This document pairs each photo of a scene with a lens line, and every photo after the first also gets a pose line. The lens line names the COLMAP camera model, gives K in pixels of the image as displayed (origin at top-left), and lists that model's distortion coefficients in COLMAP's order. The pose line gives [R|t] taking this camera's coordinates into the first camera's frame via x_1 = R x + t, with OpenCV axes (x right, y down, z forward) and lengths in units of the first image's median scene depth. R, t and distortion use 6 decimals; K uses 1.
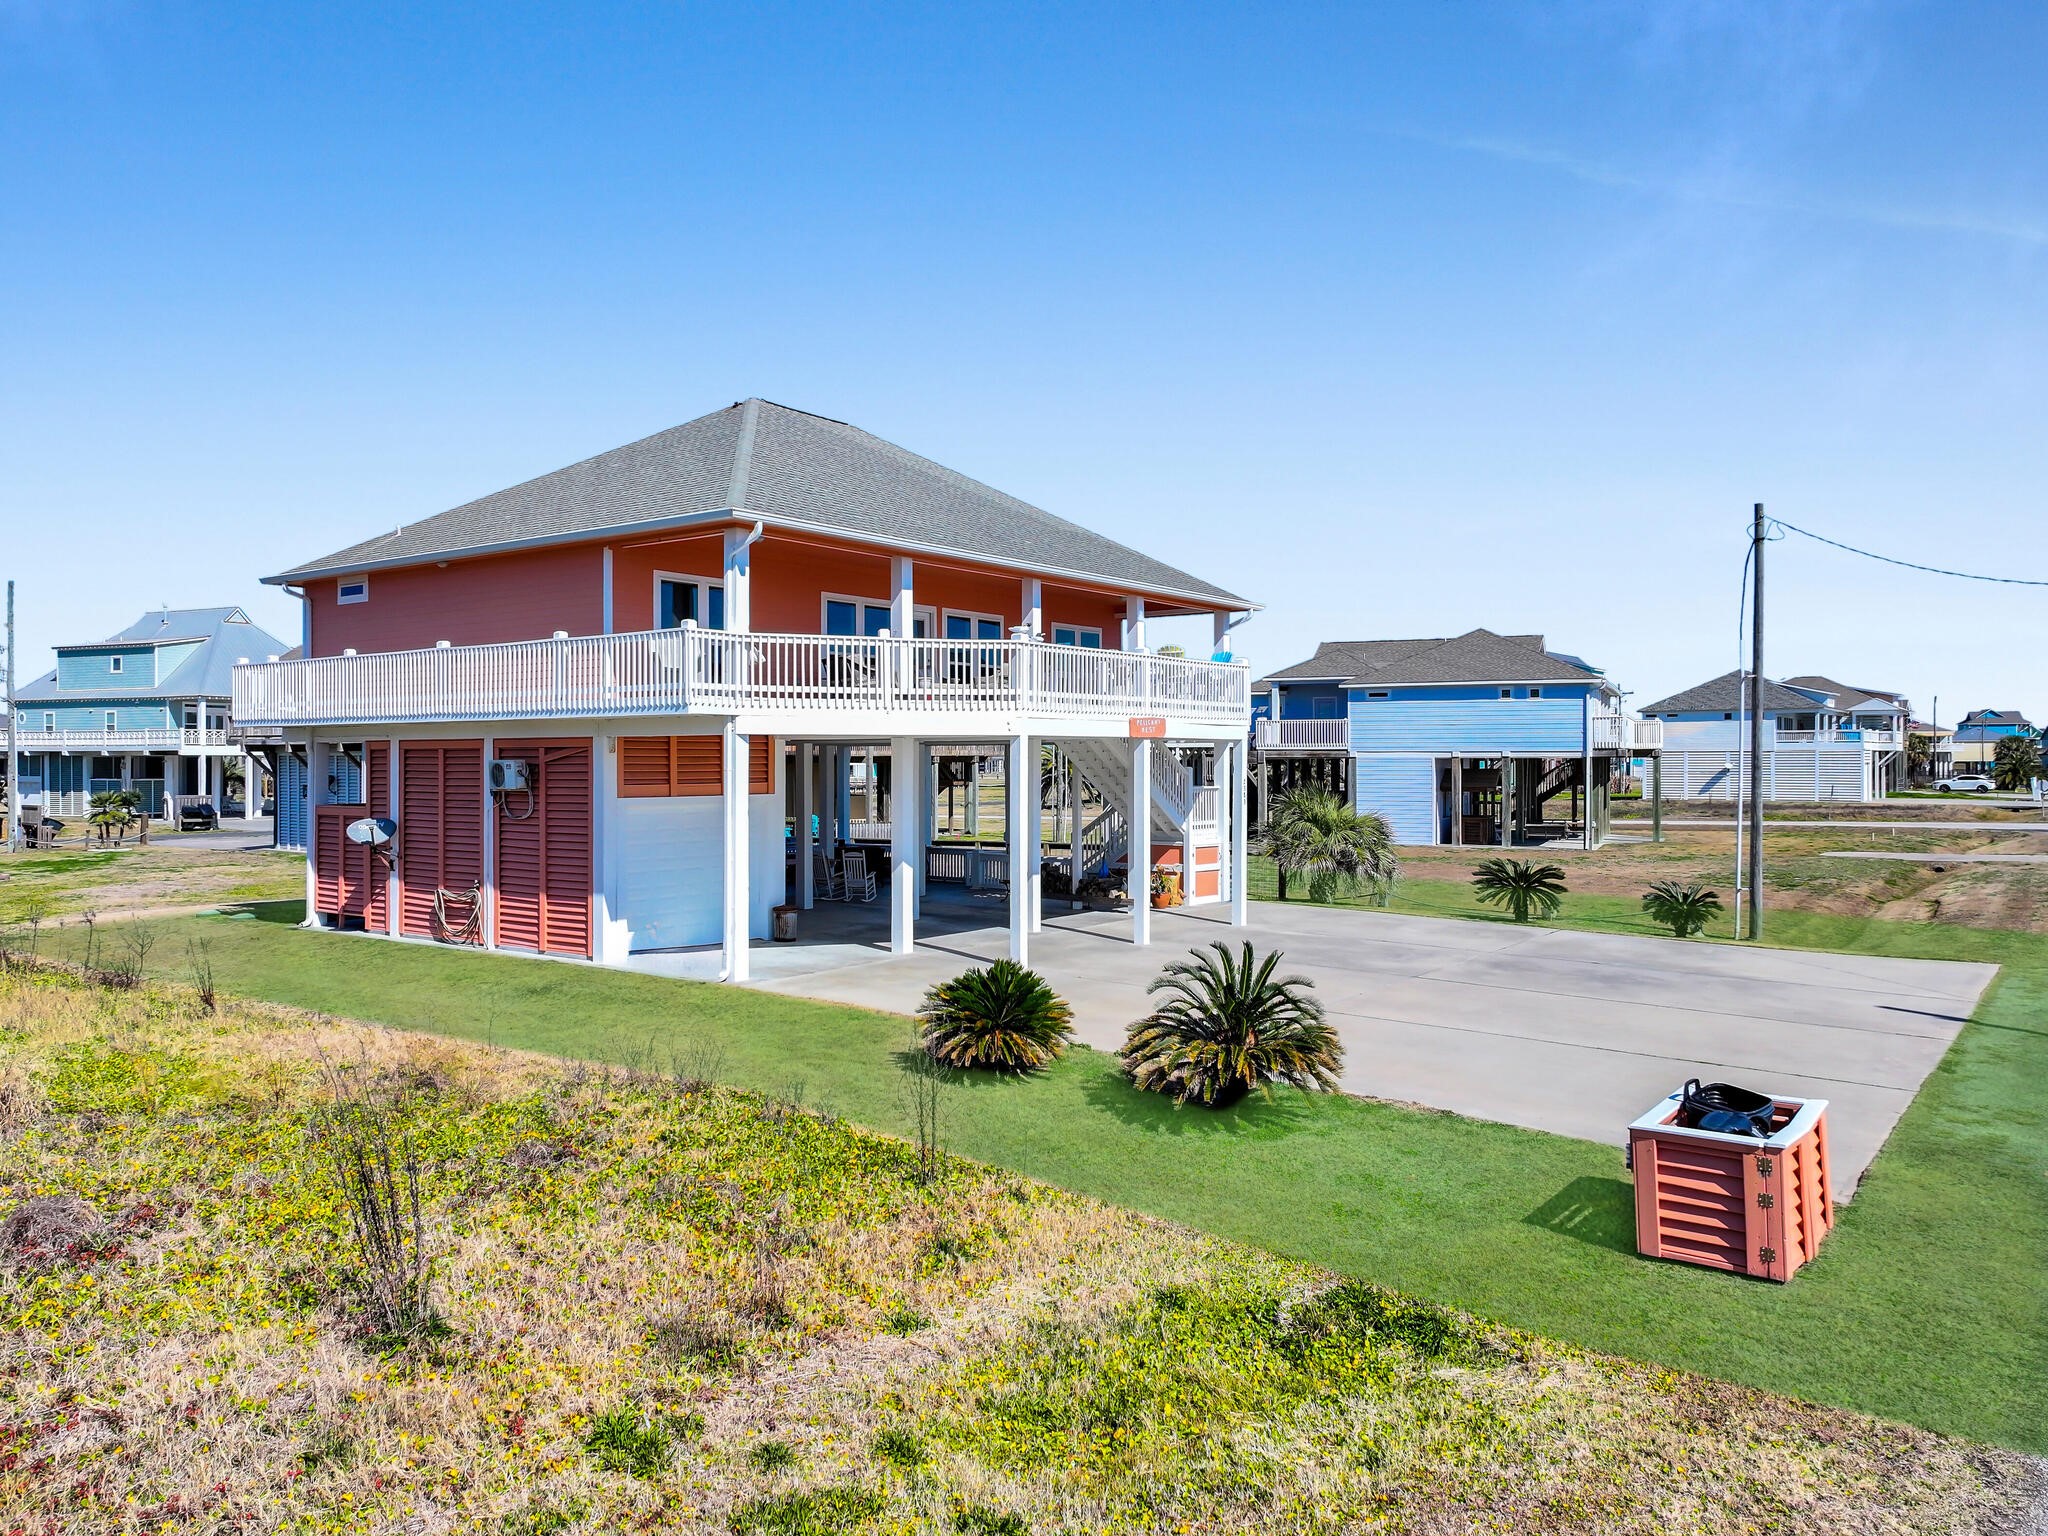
lens RADIAL K [[1498.1, 0, 1026.9], [0, 1498.1, 766.0], [0, 0, 1]] dist [-0.003186, 0.000949]
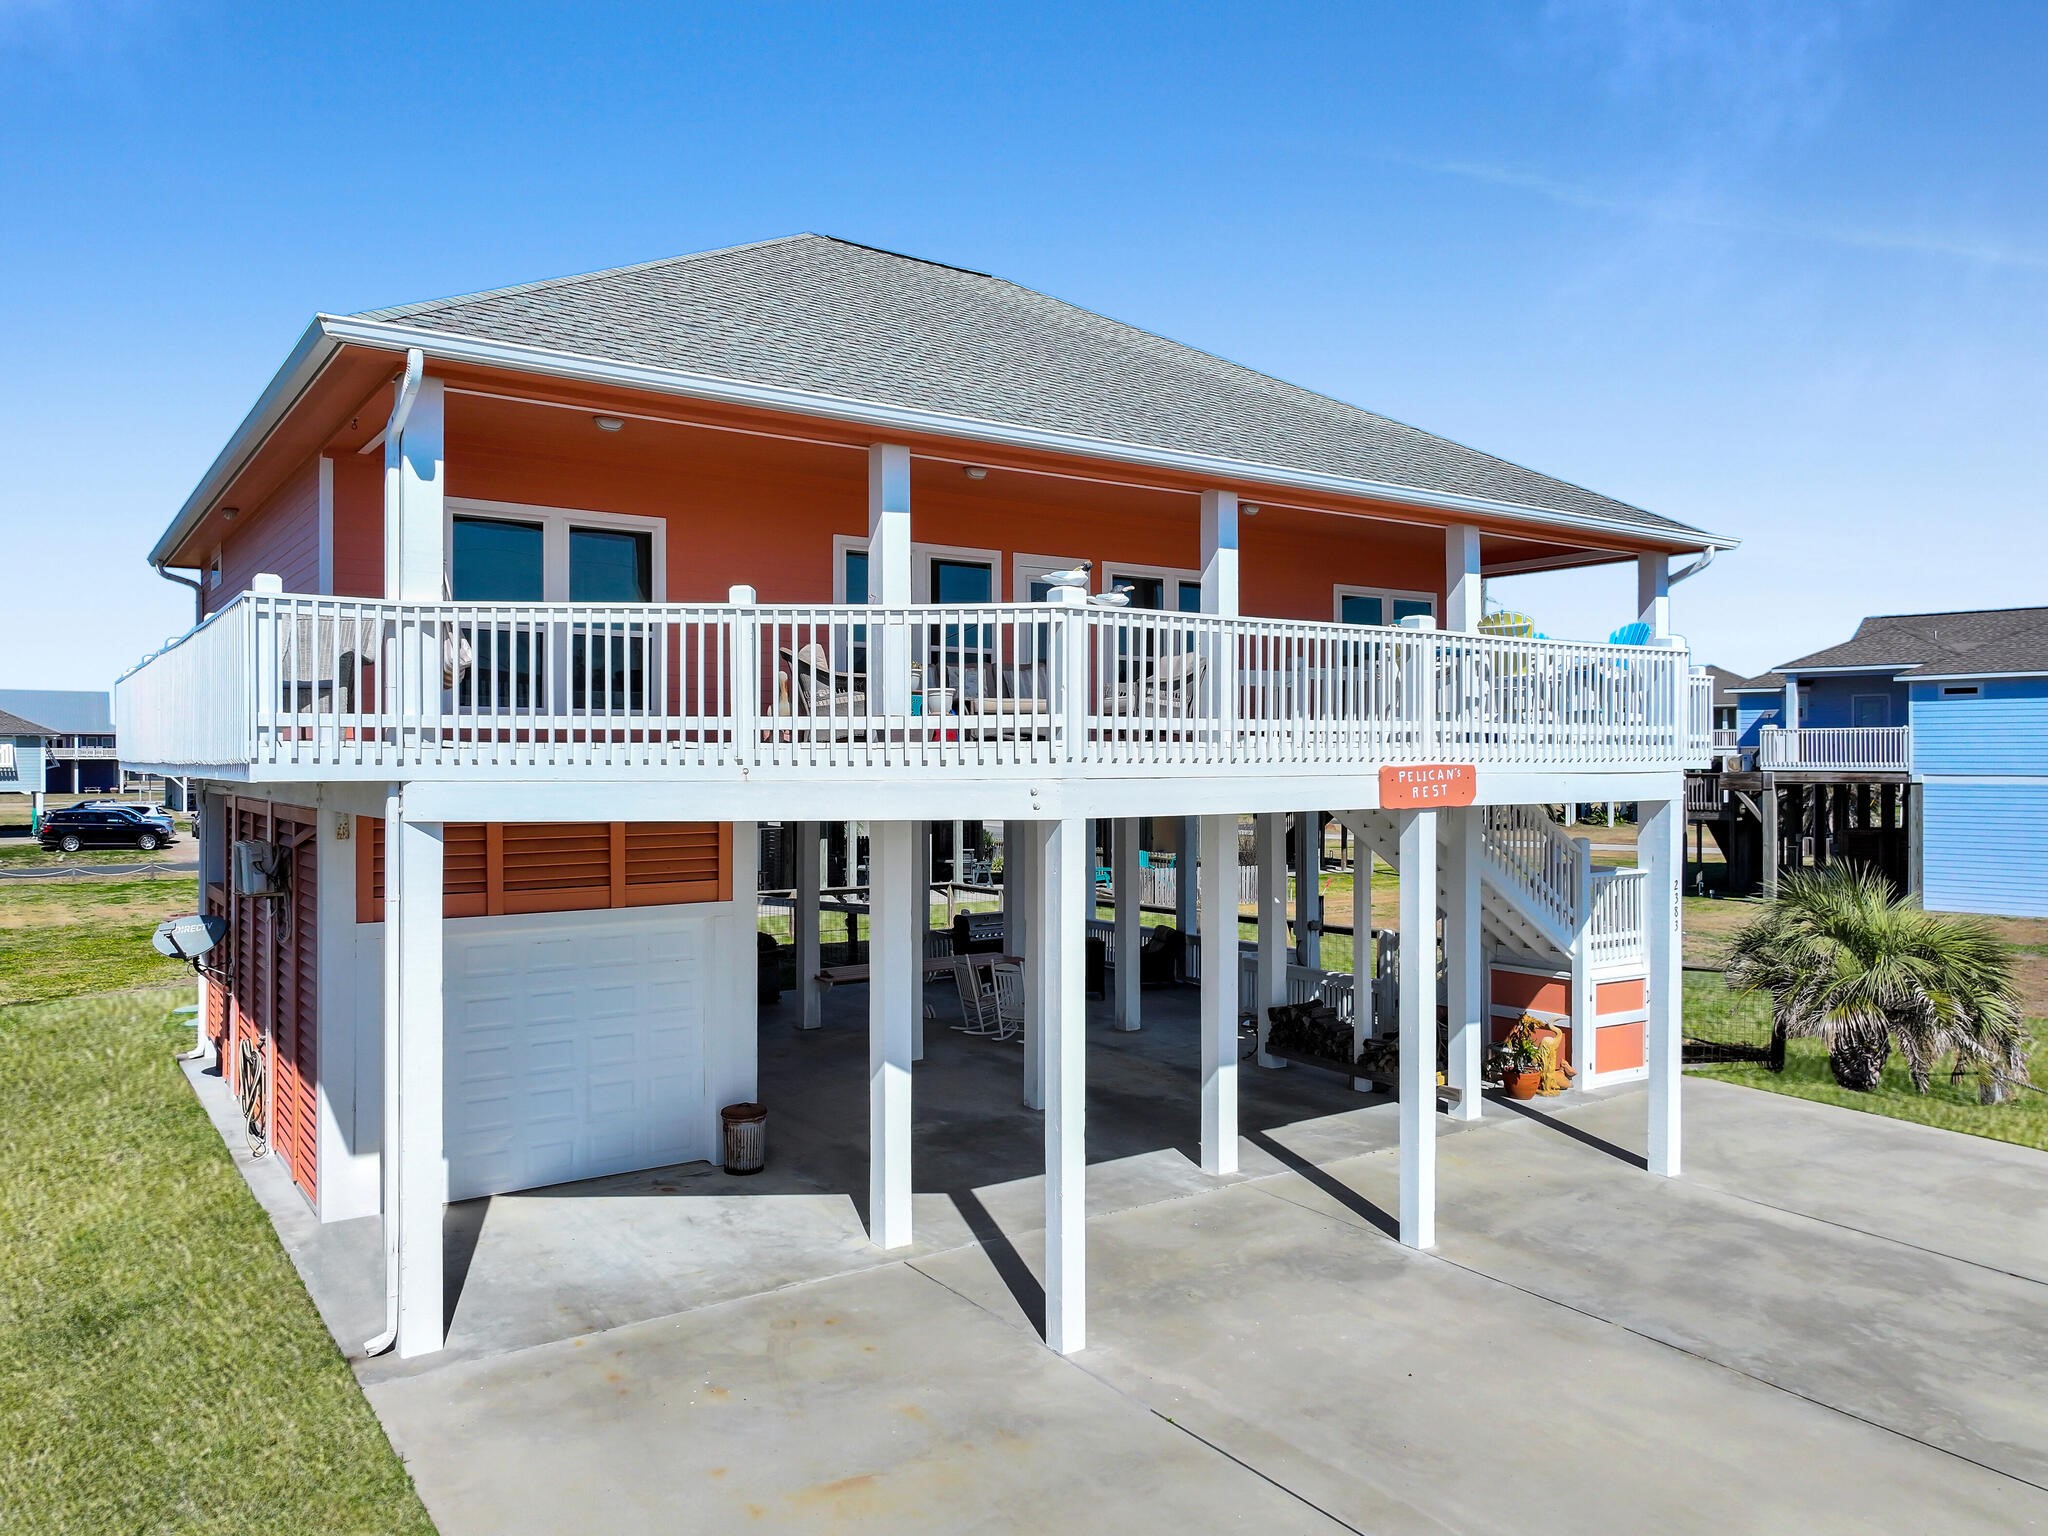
lens RADIAL K [[1468.3, 0, 1016.1], [0, 1468.3, 750.9], [0, 0, 1]] dist [-0.003009, 0.015397]
pose [[0.944812, -0.000464, -0.327613, 0.095742], [-0.001952, 0.999973, -0.007047, -0.029060], [0.327608, 0.007298, 0.944786, 0.455984]]
